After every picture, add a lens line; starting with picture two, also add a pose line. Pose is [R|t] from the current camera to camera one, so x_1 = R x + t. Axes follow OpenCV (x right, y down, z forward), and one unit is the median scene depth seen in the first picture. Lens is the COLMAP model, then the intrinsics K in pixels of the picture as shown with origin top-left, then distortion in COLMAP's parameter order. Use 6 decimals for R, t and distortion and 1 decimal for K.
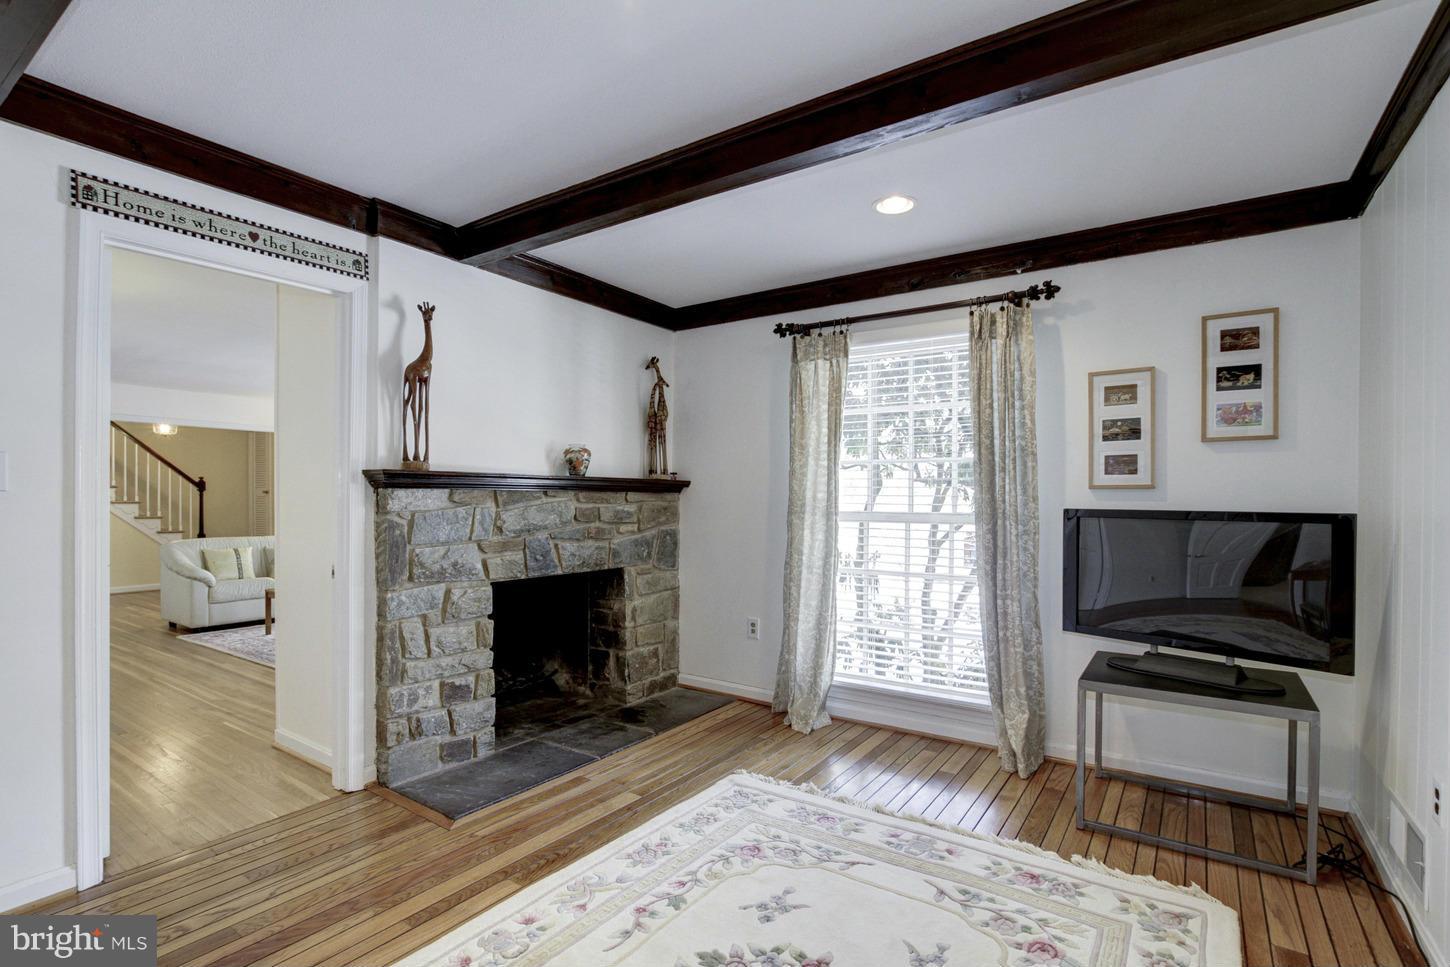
lens RADIAL K [[696.4, 0, 725.0], [0, 696.4, 483.5], [0, 0, 1]] dist [-0.018086, 0.000038]
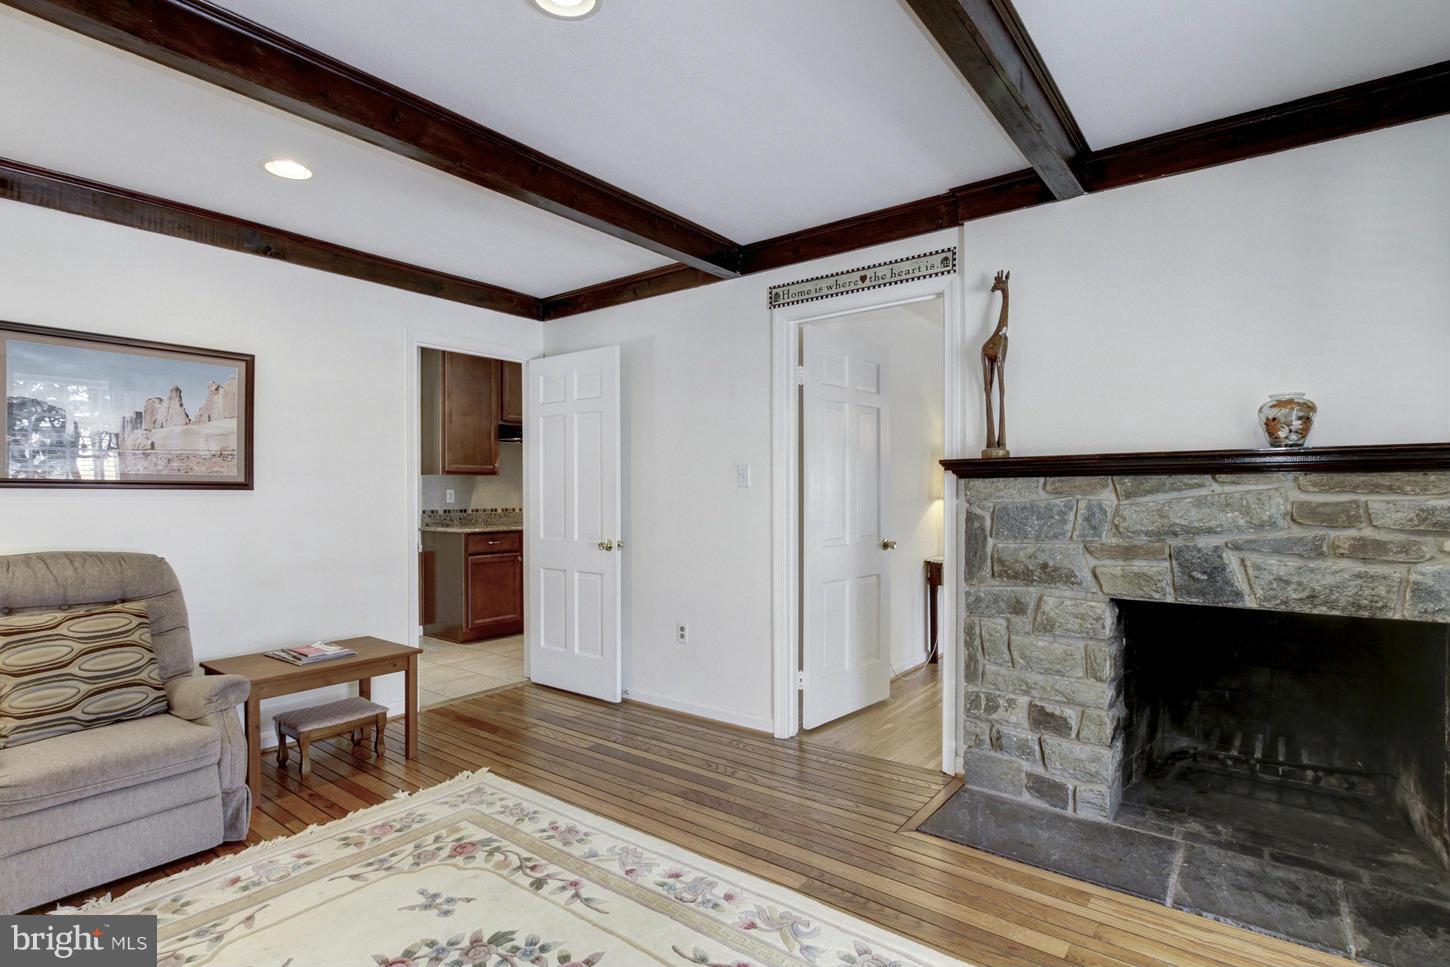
lens RADIAL K [[706.6, 0, 725.0], [0, 706.6, 483.5], [0, 0, 1]] dist [-0.017364, 0.000400]
pose [[-0.052695, -0.018006, -0.998448, 0.523090], [0.025838, 0.999478, -0.019389, 0.024587], [0.998276, -0.026819, -0.052202, 0.719887]]
